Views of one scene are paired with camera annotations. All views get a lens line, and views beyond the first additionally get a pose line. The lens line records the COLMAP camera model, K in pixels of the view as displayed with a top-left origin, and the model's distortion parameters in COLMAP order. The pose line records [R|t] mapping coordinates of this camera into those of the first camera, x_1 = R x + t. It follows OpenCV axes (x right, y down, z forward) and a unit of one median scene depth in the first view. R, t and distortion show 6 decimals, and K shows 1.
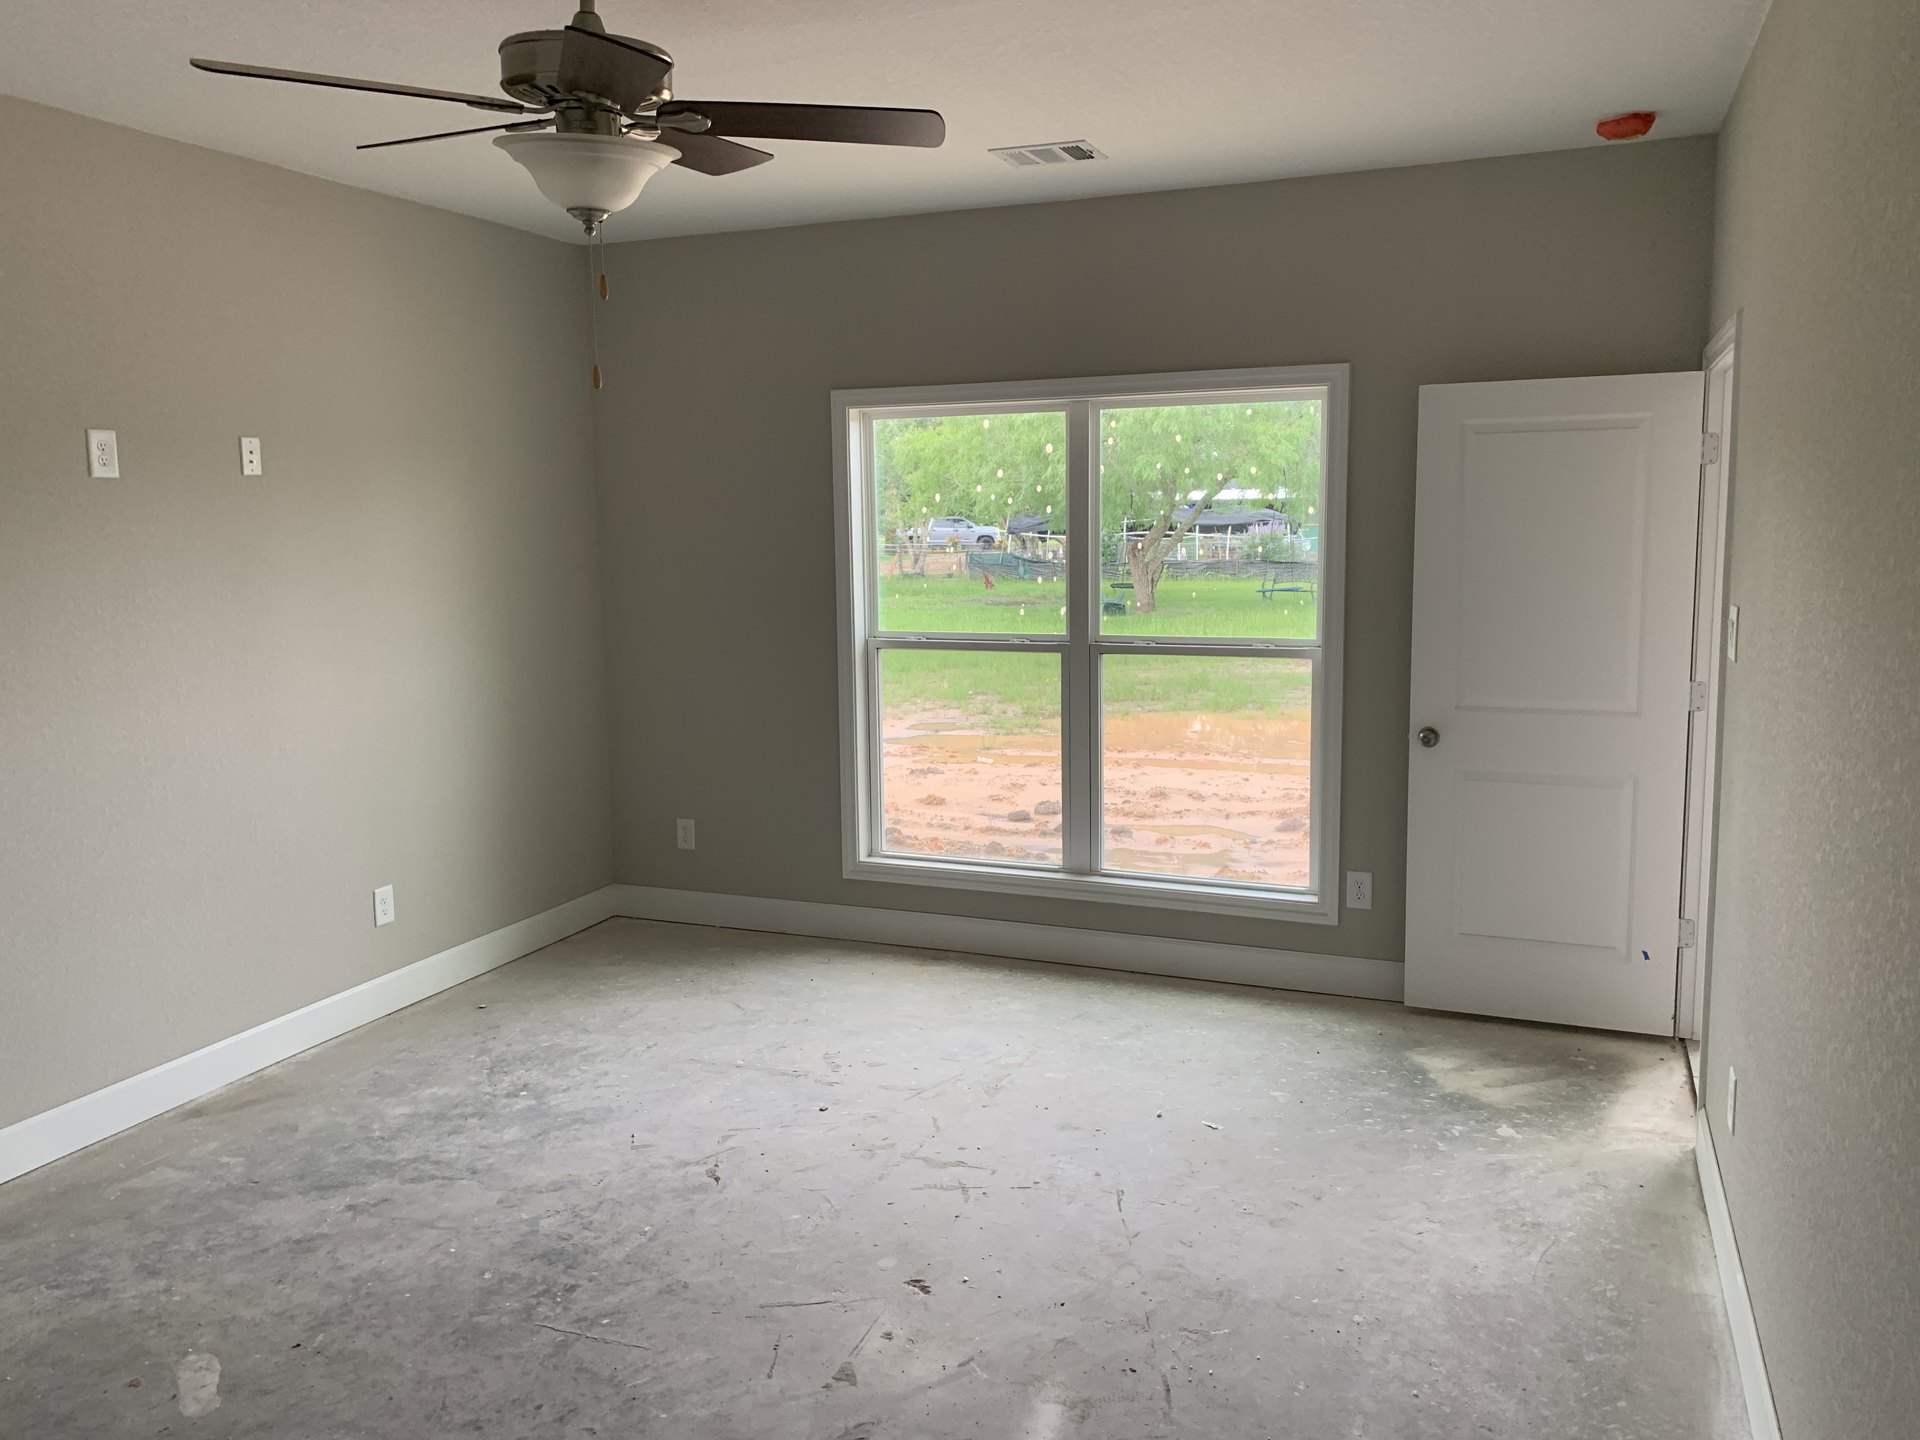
lens RADIAL K [[1470.7, 0, 943.4], [0, 1470.7, 709.8], [0, 0, 1]] dist [0.024061, -0.016587]
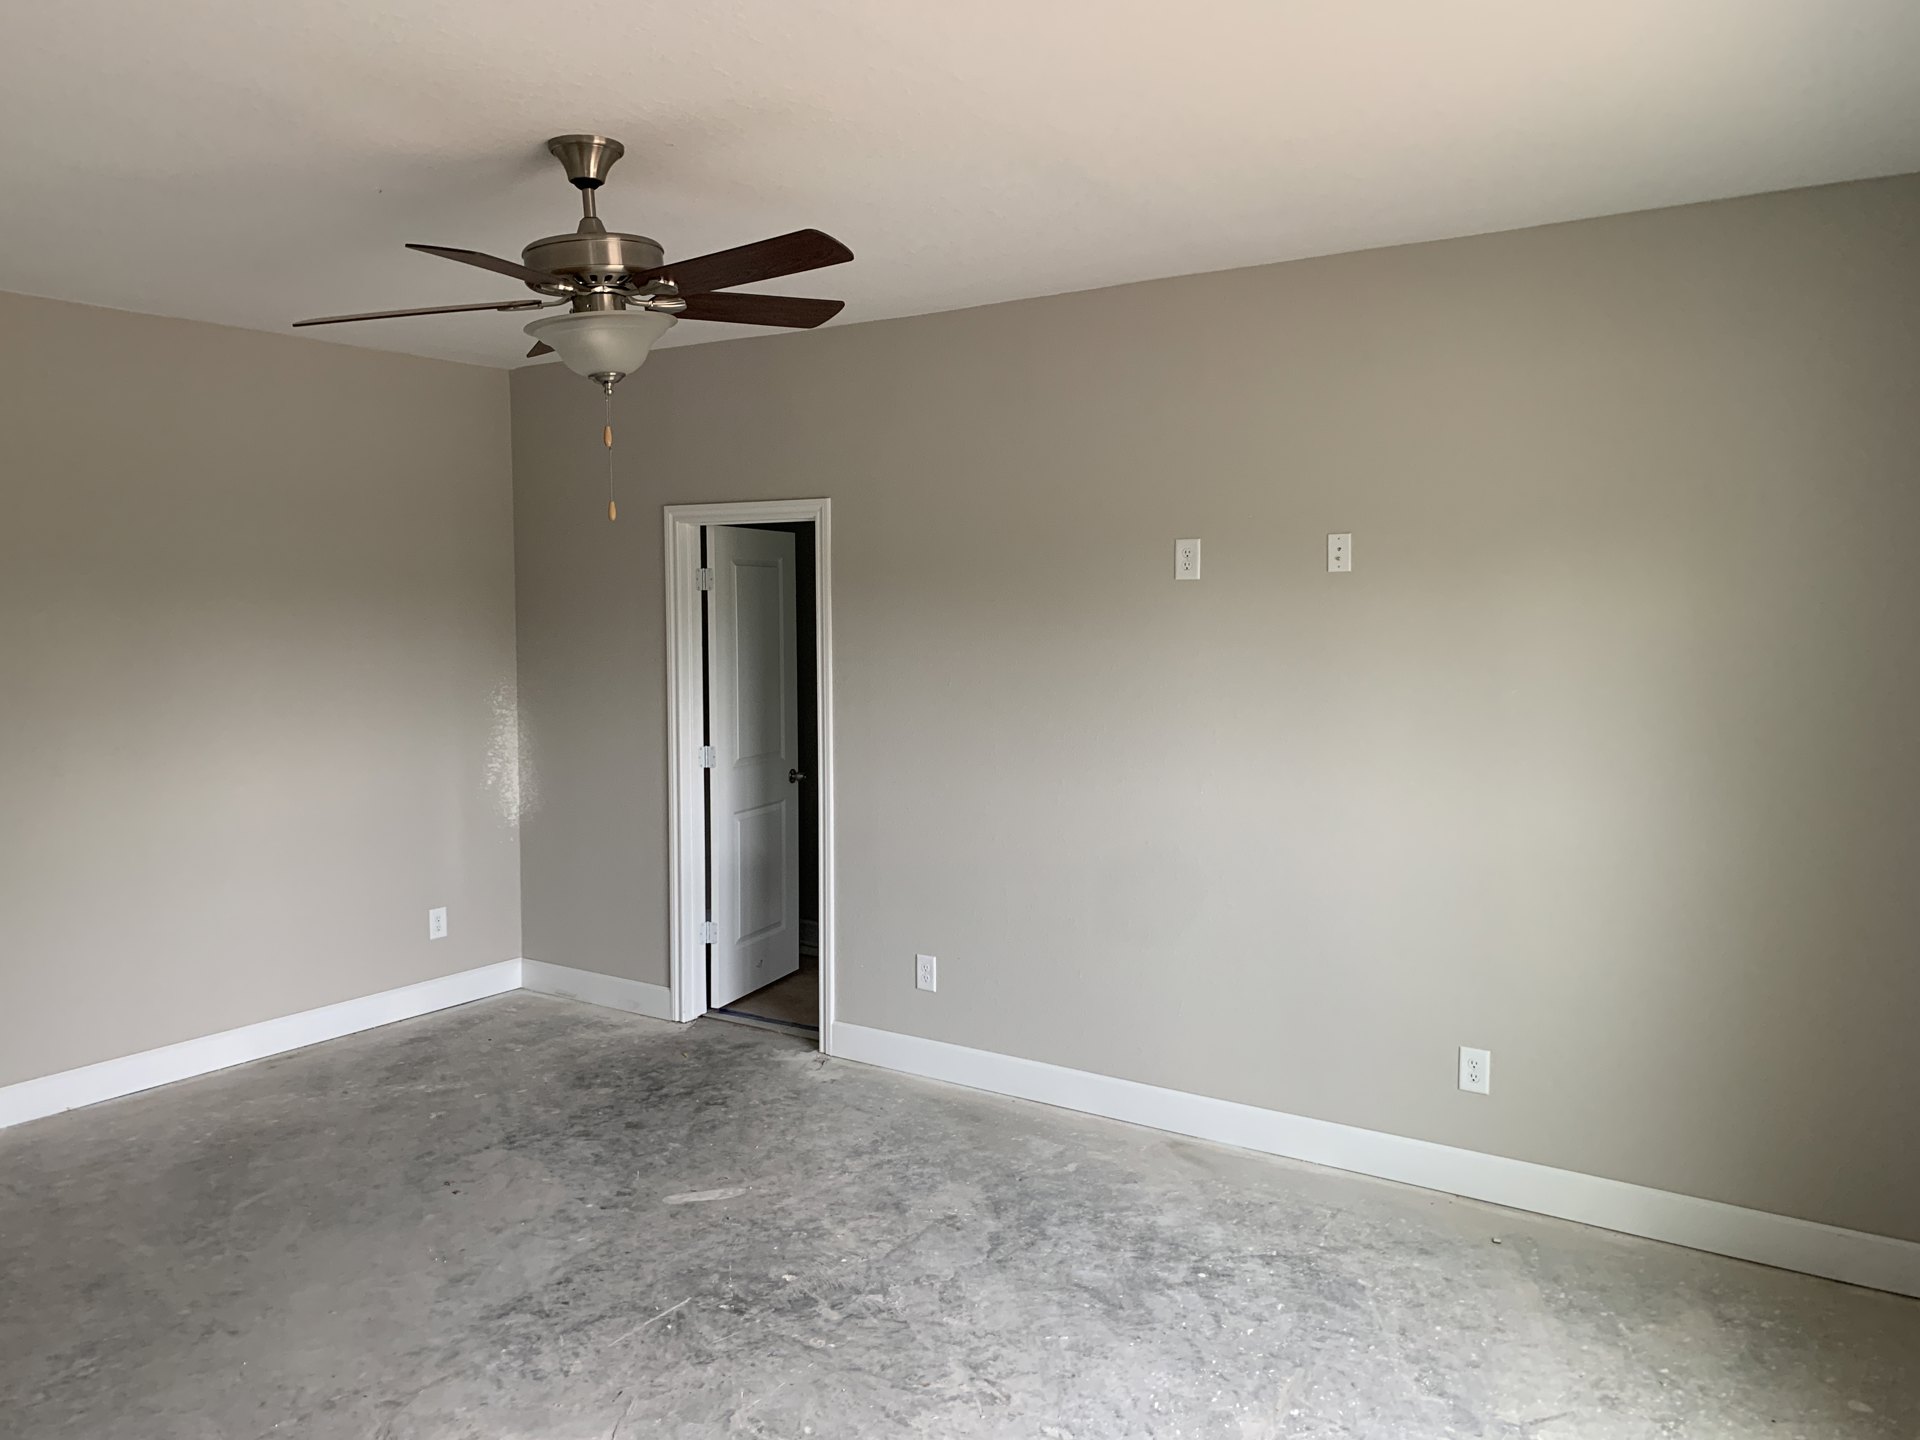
lens RADIAL K [[1470.7, 0, 943.6], [0, 1470.7, 720.2], [0, 0, 1]] dist [0.024061, -0.016587]
pose [[-0.204609, 0.095153, -0.974208, 0.606974], [-0.123690, 0.984773, 0.122163, -0.162829], [0.970997, 0.145495, -0.189724, 1.034033]]
